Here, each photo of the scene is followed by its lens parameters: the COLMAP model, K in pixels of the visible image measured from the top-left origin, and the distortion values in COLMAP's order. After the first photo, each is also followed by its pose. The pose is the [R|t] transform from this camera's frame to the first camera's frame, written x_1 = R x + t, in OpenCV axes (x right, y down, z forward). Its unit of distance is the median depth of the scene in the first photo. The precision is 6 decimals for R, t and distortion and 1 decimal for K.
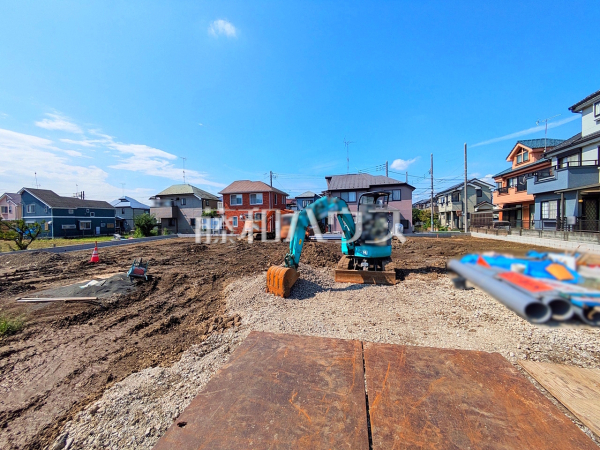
lens RADIAL K [[236.7, 0, 300.0], [0, 236.7, 225.0], [0, 0, 1]] dist [-0.007236, 0.004896]
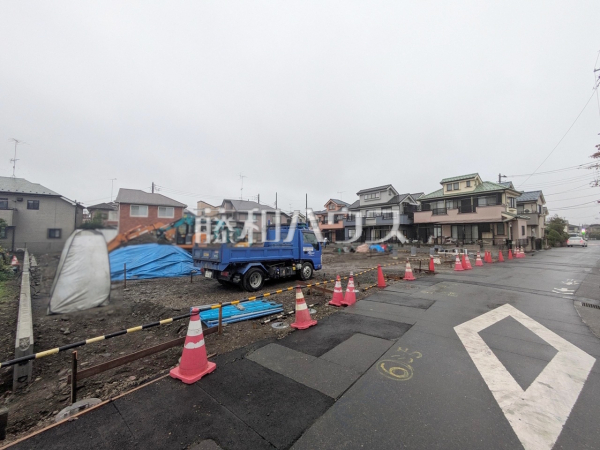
lens RADIAL K [[236.7, 0, 300.0], [0, 236.7, 225.0], [0, 0, 1]] dist [-0.007236, 0.004896]
pose [[0.657855, 0.055631, 0.751088, -0.526121], [-0.004491, 0.997540, -0.069951, 0.011510], [-0.753132, 0.042644, 0.656486, -0.088421]]
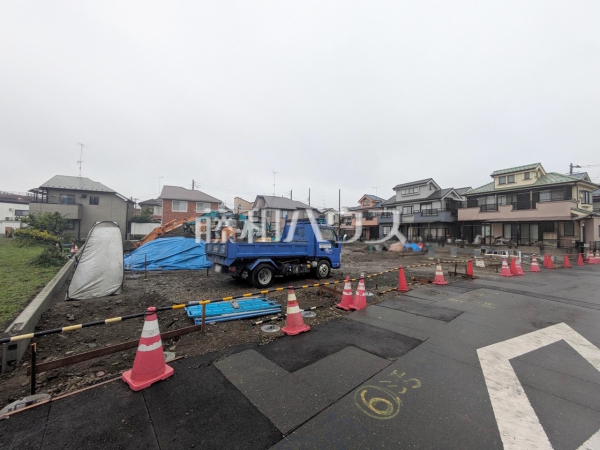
lens RADIAL K [[236.7, 0, 300.0], [0, 236.7, 225.0], [0, 0, 1]] dist [-0.007236, 0.004896]
pose [[0.763339, 0.054484, 0.643696, -0.499138], [-0.027299, 0.998268, -0.052122, 0.011393], [-0.645421, 0.022215, 0.763504, -0.094360]]
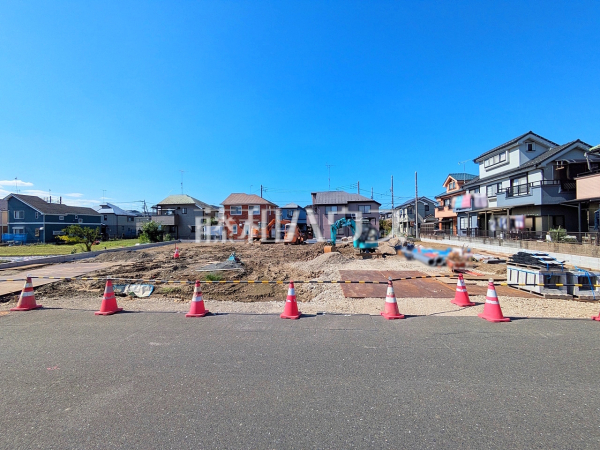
lens RADIAL K [[236.7, 0, 300.0], [0, 236.7, 225.0], [0, 0, 1]] dist [-0.007236, 0.004896]
pose [[0.990121, 0.008616, 0.139953, -0.114545], [-0.004254, 0.999497, -0.031435, 0.001191], [-0.140154, 0.030529, 0.989659, -0.189674]]
